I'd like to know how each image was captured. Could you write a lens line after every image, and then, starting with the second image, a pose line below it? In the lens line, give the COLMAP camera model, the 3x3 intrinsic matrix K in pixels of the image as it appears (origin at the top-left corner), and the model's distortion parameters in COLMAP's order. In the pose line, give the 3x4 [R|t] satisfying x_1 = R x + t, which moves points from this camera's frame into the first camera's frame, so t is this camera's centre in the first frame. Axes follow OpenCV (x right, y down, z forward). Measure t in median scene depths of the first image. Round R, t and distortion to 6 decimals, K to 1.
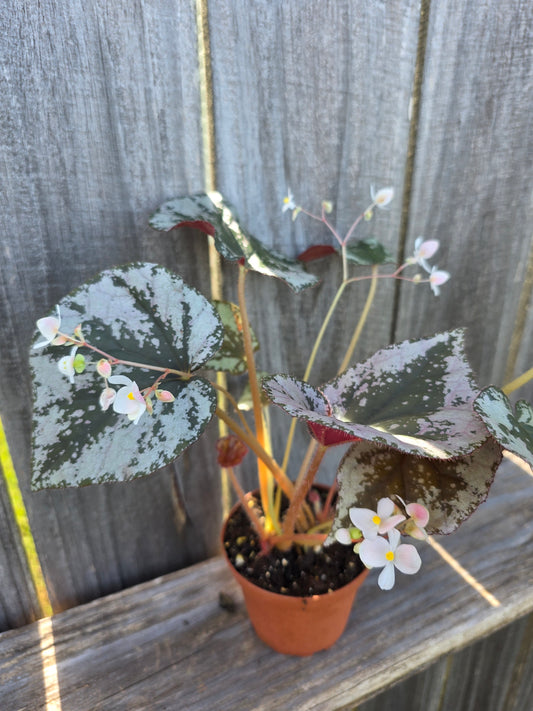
lens RADIAL K [[511.1, 0, 263.0], [0, 511.1, 353.7], [0, 0, 1]] dist [-0.001627, -0.027288]
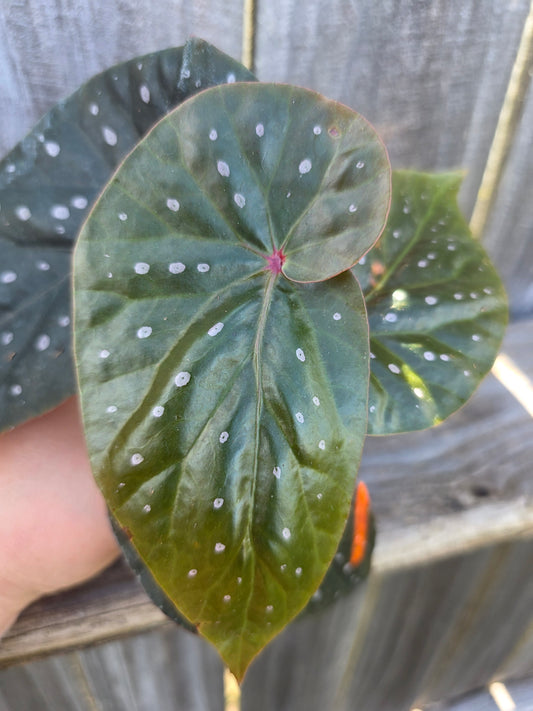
lens RADIAL K [[528.7, 0, 263.0], [0, 528.7, 359.6], [0, 0, 1]] dist [-0.028086, -0.016534]
pose [[0.988030, 0.131987, -0.079857, 0.426218], [-0.113855, 0.973197, 0.199812, 0.188296], [0.104089, -0.188328, 0.976575, 0.479038]]
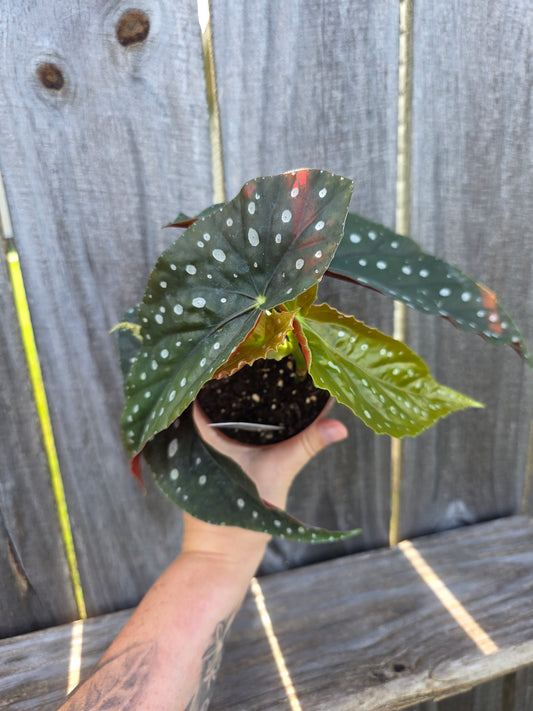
lens RADIAL K [[511.1, 0, 269.3], [0, 511.1, 356.8], [0, 0, 1]] dist [-0.001627, -0.027288]
pose [[0.985699, 0.011191, -0.168145, 0.584905], [-0.033438, 0.990941, -0.130066, -0.024643], [0.165167, 0.133828, 0.977144, 0.004078]]
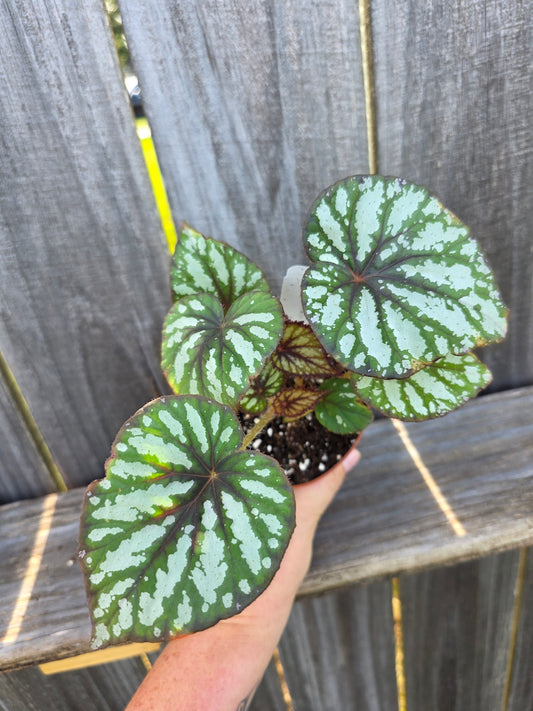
lens RADIAL K [[511.1, 0, 267.0], [0, 511.1, 359.8], [0, 0, 1]] dist [-0.001627, -0.027288]
pose [[0.947978, 0.021005, -0.317641, 0.431857], [0.014075, 0.994079, 0.107743, 0.091175], [0.318024, -0.106609, 0.942070, 0.075923]]
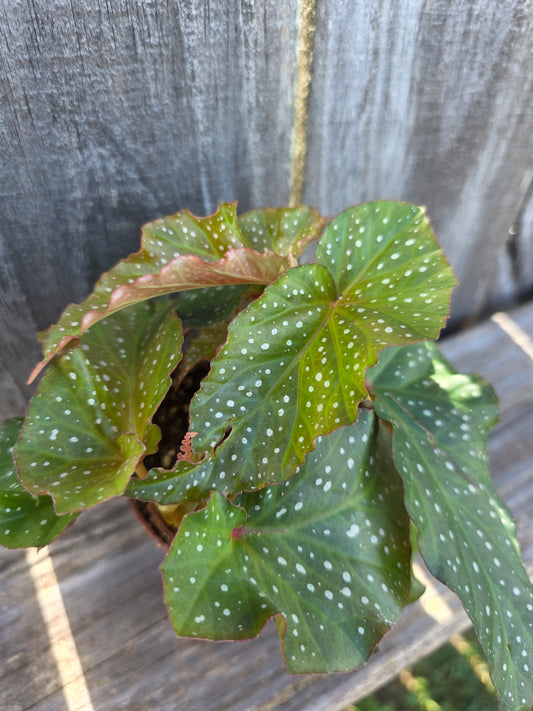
lens RADIAL K [[511.1, 0, 275.7], [0, 511.1, 351.9], [0, 0, 1]] dist [-0.001627, -0.027288]
pose [[0.997282, -0.018151, 0.071413, -0.155547], [-0.012593, 0.912941, 0.407897, 0.048192], [-0.072600, -0.407687, 0.910231, 0.474428]]
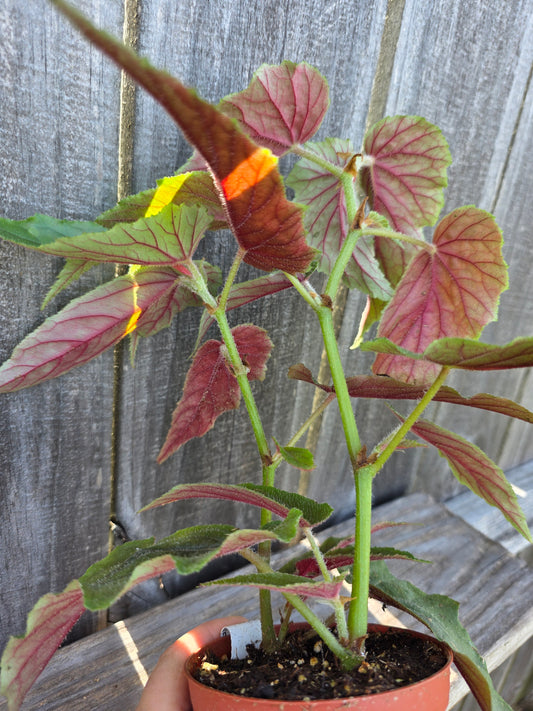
lens RADIAL K [[511.1, 0, 265.3], [0, 511.1, 362.8], [0, 0, 1]] dist [-0.001627, -0.027288]
pose [[0.965700, 0.058459, 0.252994, 0.323700], [-0.042265, 0.996722, -0.068983, -0.013107], [-0.256197, 0.055924, 0.965005, 0.443620]]
